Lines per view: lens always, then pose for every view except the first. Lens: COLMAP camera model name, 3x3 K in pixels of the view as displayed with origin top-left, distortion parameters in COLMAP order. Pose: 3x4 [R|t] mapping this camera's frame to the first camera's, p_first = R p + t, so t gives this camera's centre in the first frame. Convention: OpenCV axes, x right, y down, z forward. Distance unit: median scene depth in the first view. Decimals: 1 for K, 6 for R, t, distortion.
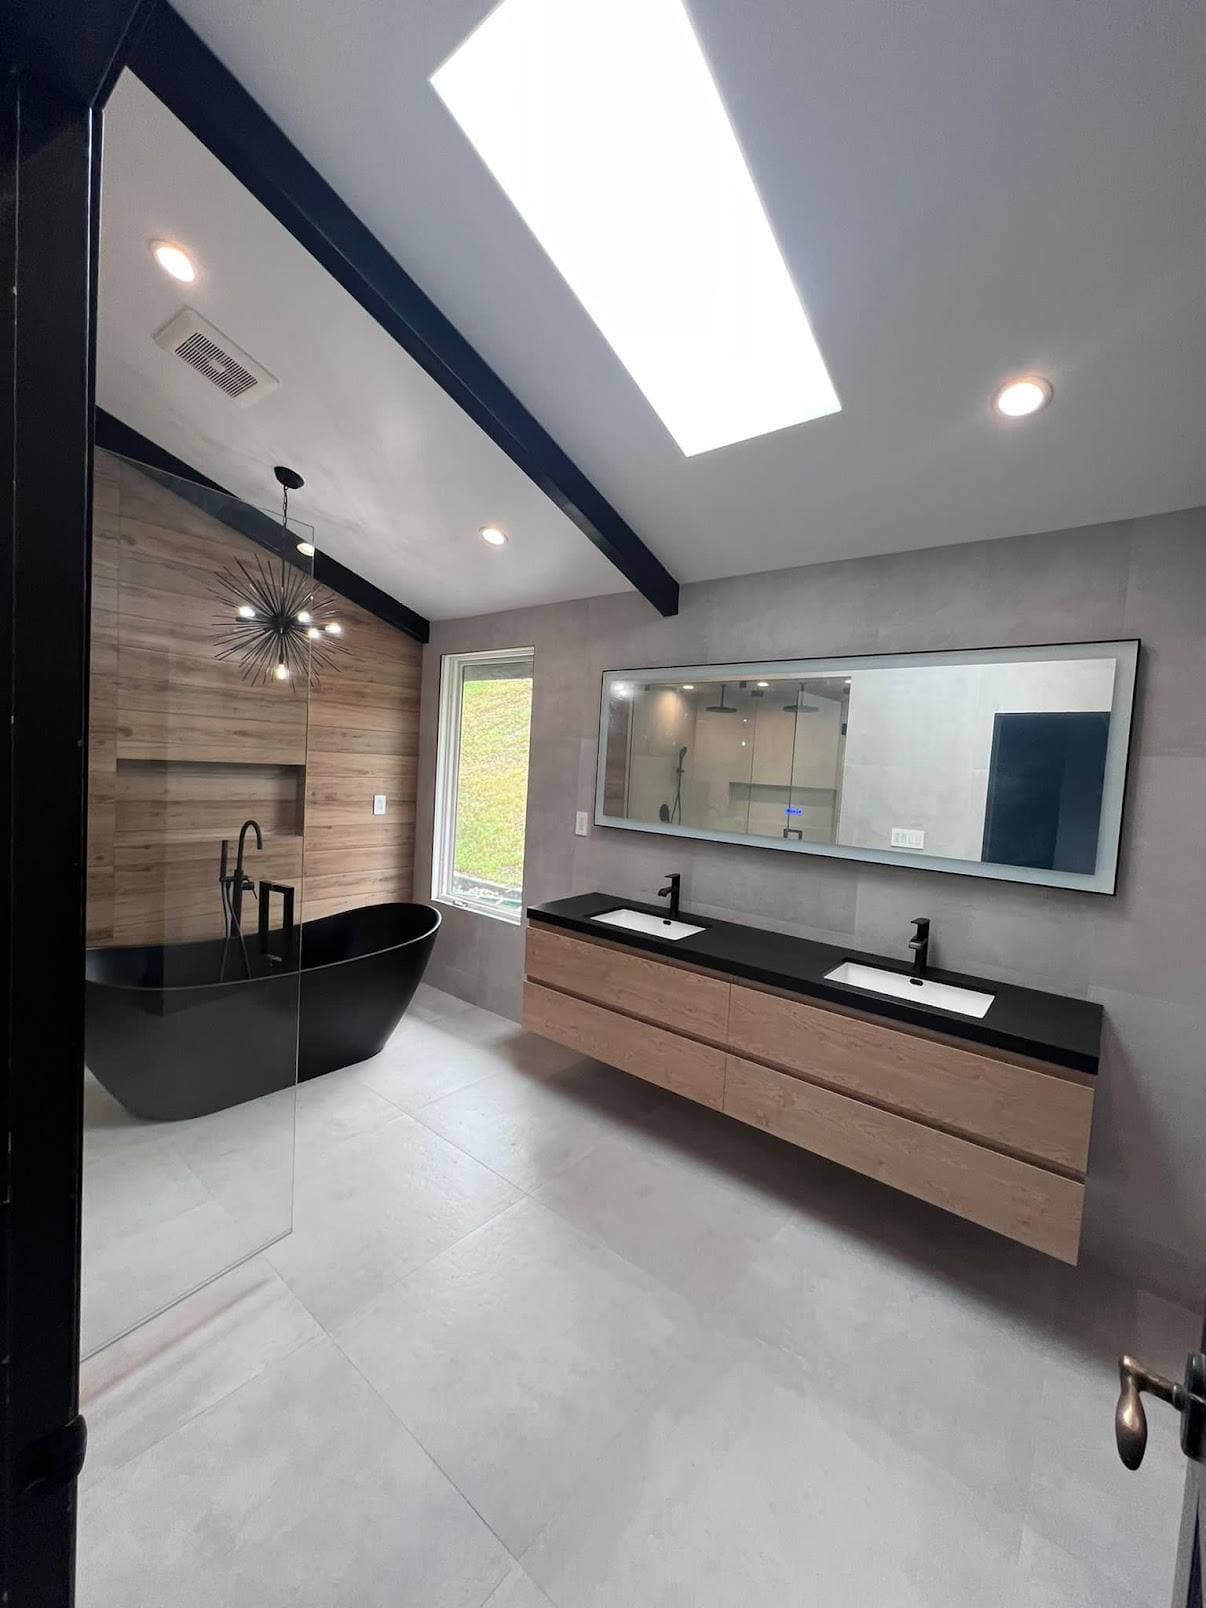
lens RADIAL K [[642.9, 0, 606.8], [0, 642.9, 799.3], [0, 0, 1]] dist [-0.001124, 0.000373]
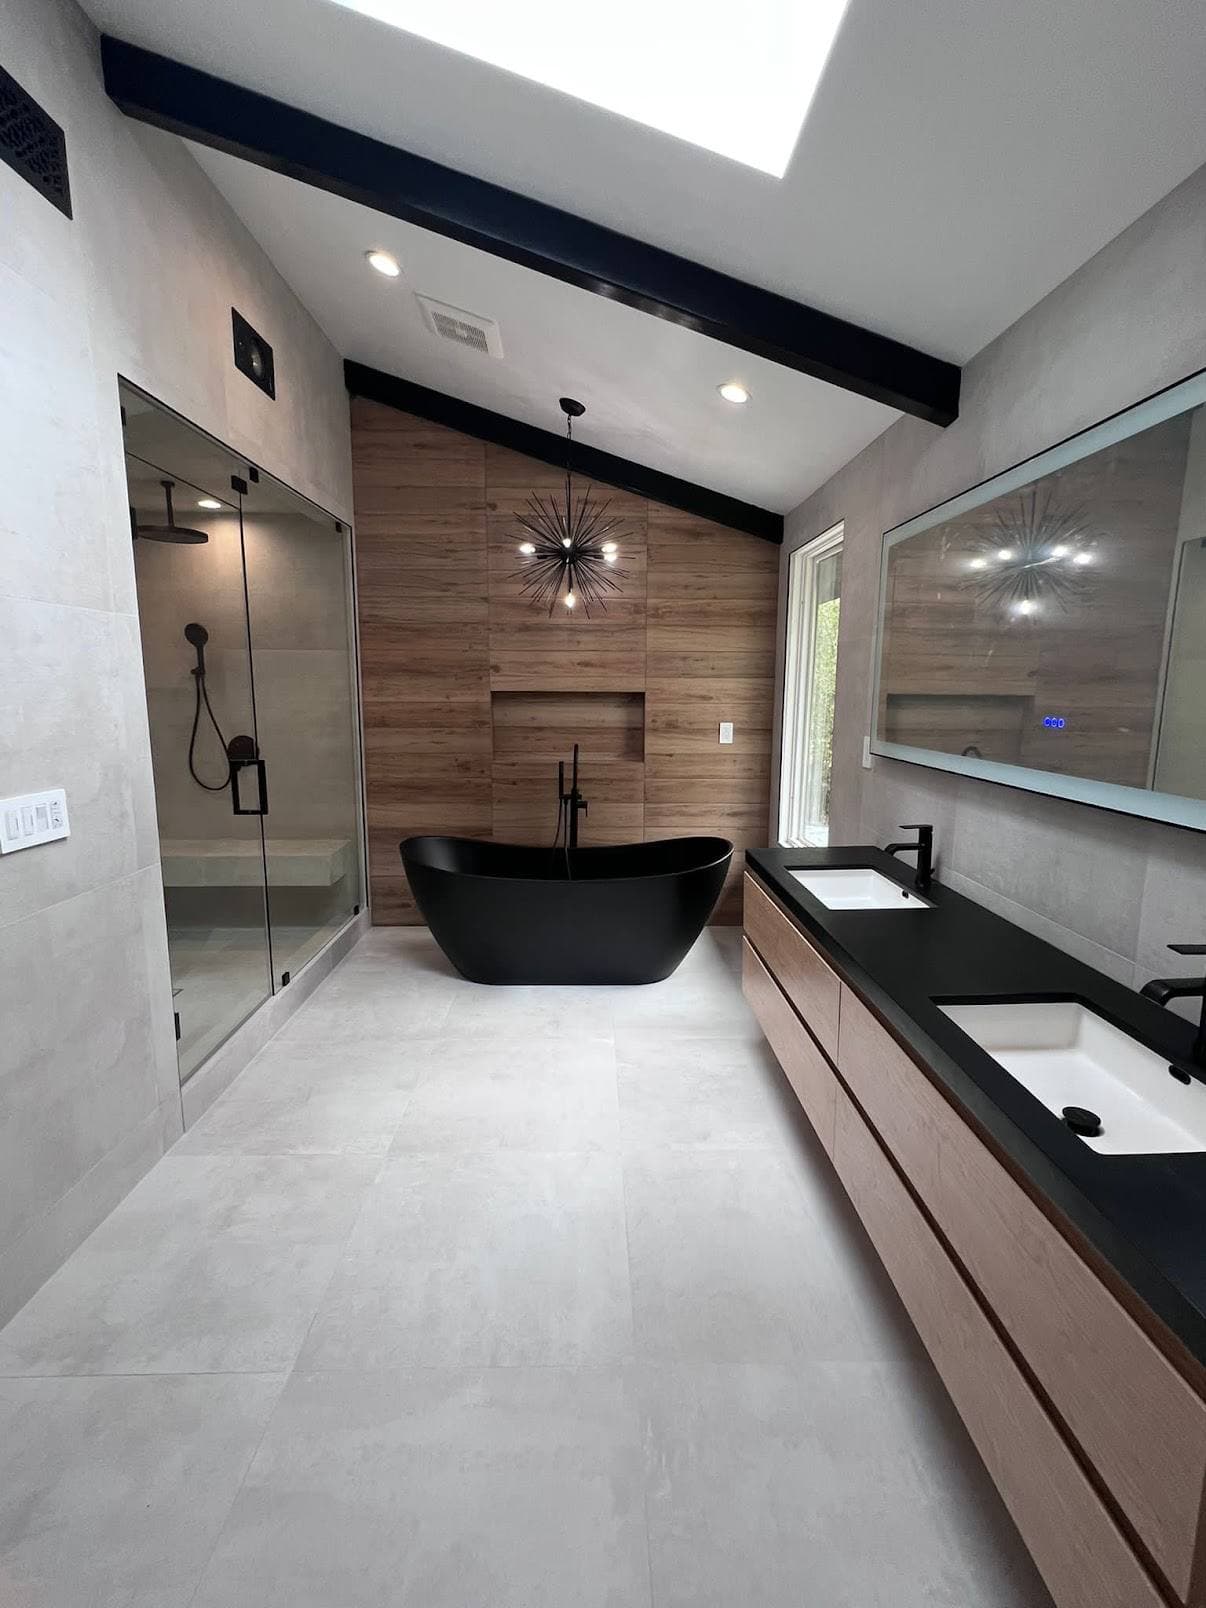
lens RADIAL K [[727.8, 0, 606.6], [0, 727.8, 799.2], [0, 0, 1]] dist [0.000402, -0.000414]
pose [[0.646516, 0.063610, -0.760244, 0.370089], [-0.010057, 0.997142, 0.074879, 0.029601], [0.762834, -0.040765, 0.645308, 0.212691]]
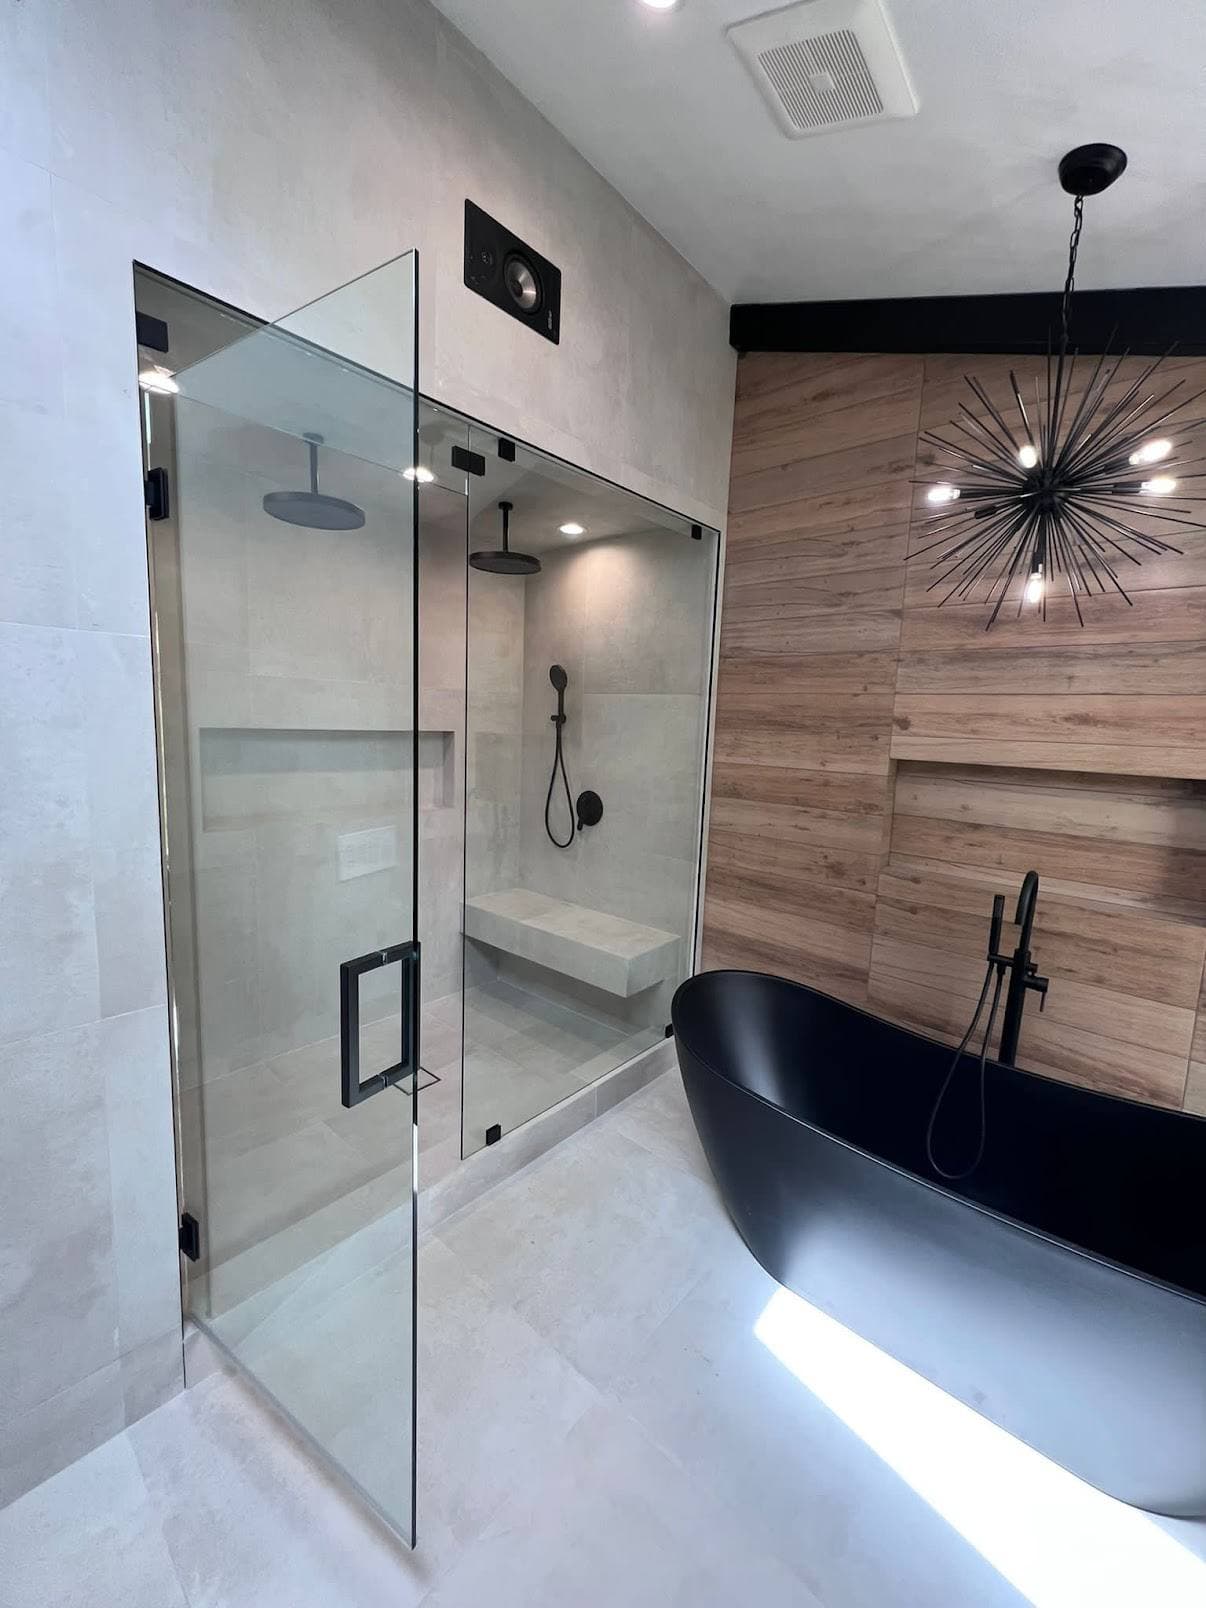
lens RADIAL K [[642.9, 0, 606.8], [0, 642.9, 799.3], [0, 0, 1]] dist [-0.001124, 0.000373]
pose [[-0.031873, 0.065501, -0.997343, 0.017039], [-0.094374, 0.993195, 0.068245, -0.029114], [0.995026, 0.096299, -0.025475, 0.558611]]
